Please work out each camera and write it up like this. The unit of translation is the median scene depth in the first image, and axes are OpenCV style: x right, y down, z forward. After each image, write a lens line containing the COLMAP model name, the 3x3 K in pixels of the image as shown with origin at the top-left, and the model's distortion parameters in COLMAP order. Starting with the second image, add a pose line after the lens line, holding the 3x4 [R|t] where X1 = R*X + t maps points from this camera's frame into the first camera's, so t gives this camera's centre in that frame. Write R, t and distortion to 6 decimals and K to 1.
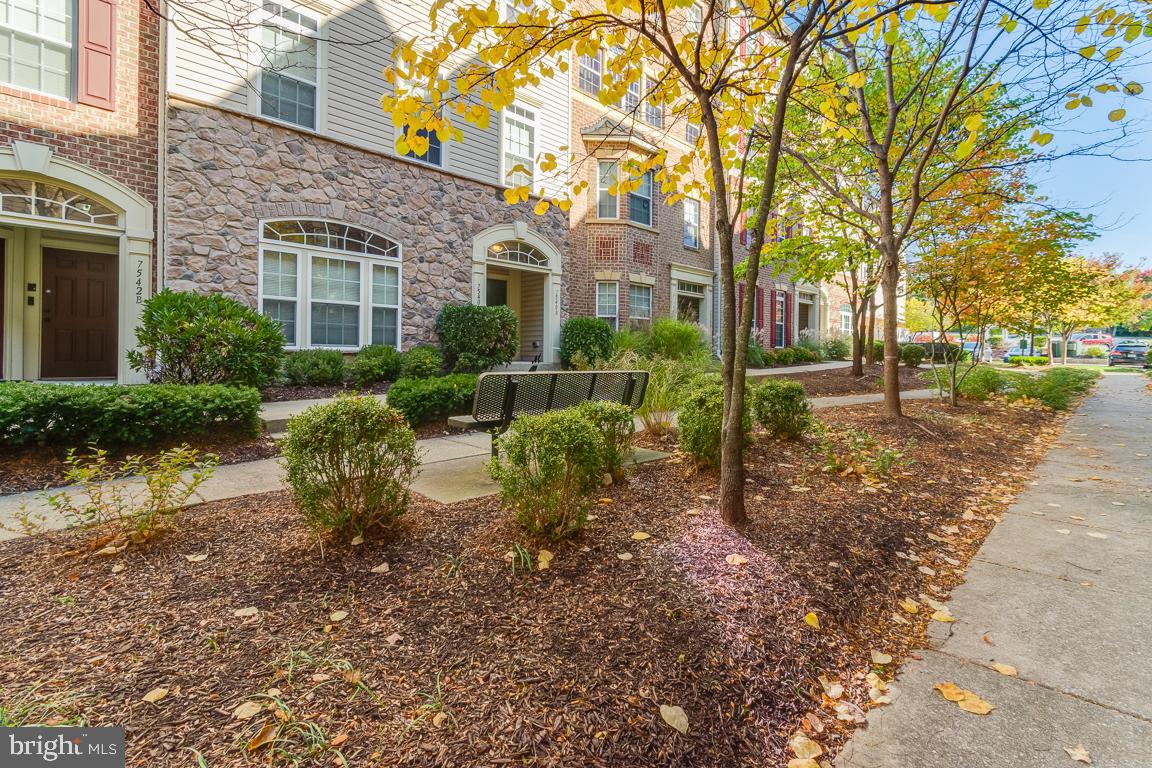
lens RADIAL K [[535.4, 0, 579.0], [0, 535.4, 357.6], [0, 0, 1]] dist [0.002120, -0.001428]
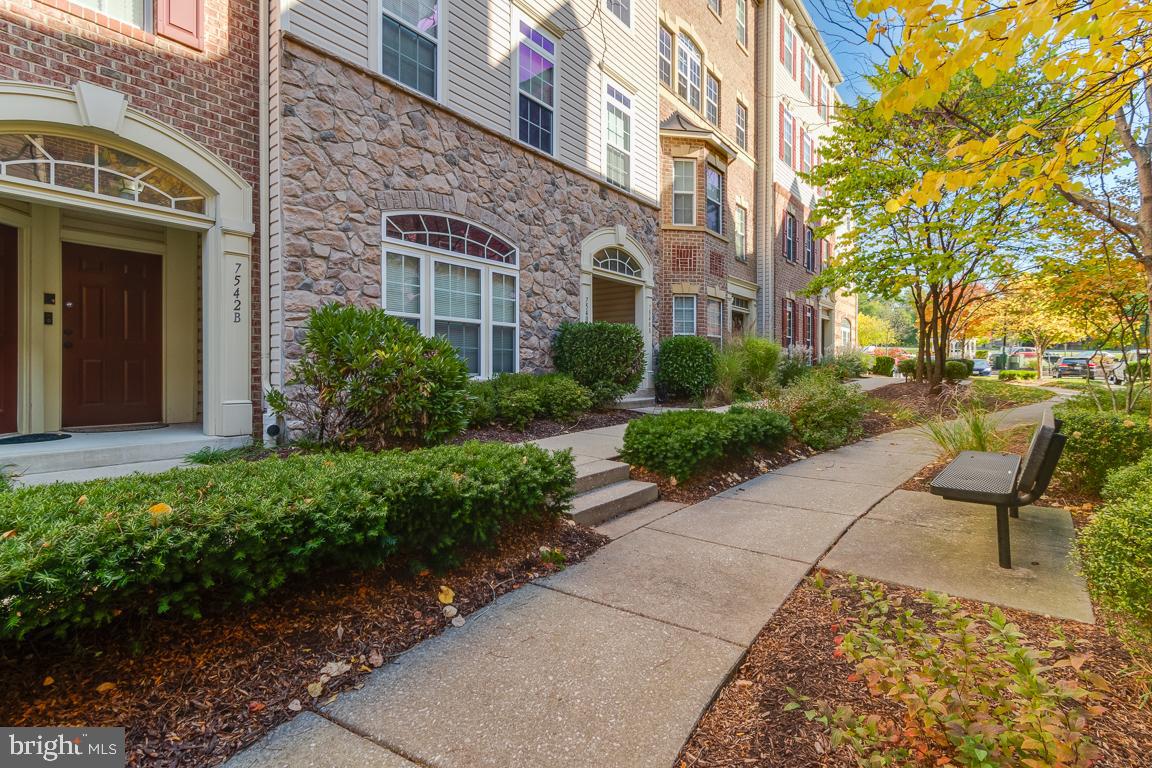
lens RADIAL K [[561.9, 0, 577.6], [0, 561.9, 375.0], [0, 0, 1]] dist [0.000619, 0.001170]
pose [[0.987811, -0.013585, 0.155065, -0.421751], [0.013039, 0.999905, 0.004535, -0.024379], [-0.155112, -0.002458, 0.987894, 0.157445]]
